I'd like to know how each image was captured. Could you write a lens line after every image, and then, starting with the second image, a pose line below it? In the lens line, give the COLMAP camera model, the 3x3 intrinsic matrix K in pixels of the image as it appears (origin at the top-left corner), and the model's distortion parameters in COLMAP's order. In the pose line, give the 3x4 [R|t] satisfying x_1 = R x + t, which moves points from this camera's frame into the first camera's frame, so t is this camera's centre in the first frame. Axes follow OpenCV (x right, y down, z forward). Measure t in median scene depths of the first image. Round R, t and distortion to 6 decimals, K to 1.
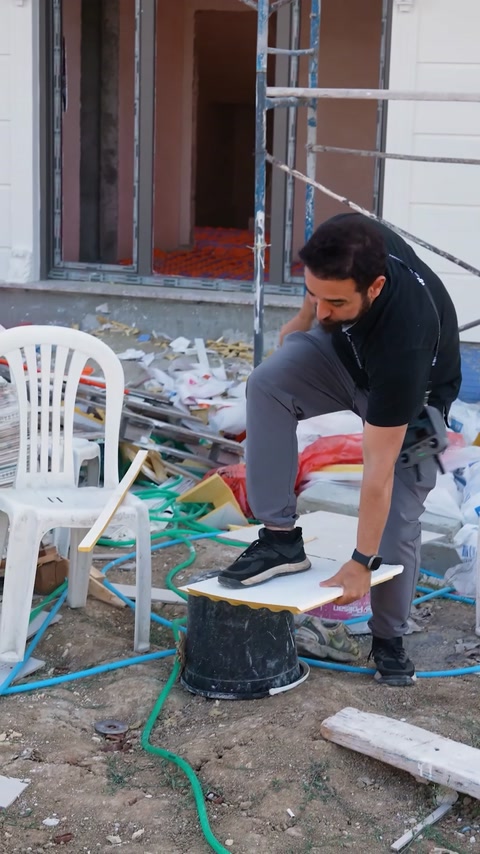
lens RADIAL K [[1597.9, 0, 240.0], [0, 1597.9, 427.0], [0, 0, 1]] dist [0.078099, -0.112811]
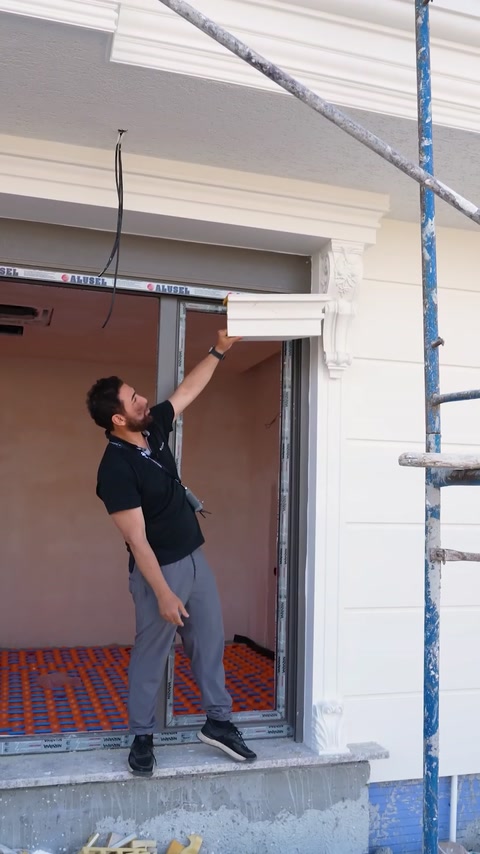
lens RADIAL K [[779.4, 0, 241.1], [0, 779.4, 424.4], [0, 0, 1]] dist [0.003865, 0.015105]
pose [[0.819287, 0.052090, 0.571013, -0.154783], [0.115561, 0.960429, -0.253420, -0.129082], [-0.561618, 0.273610, 0.780847, 0.666655]]
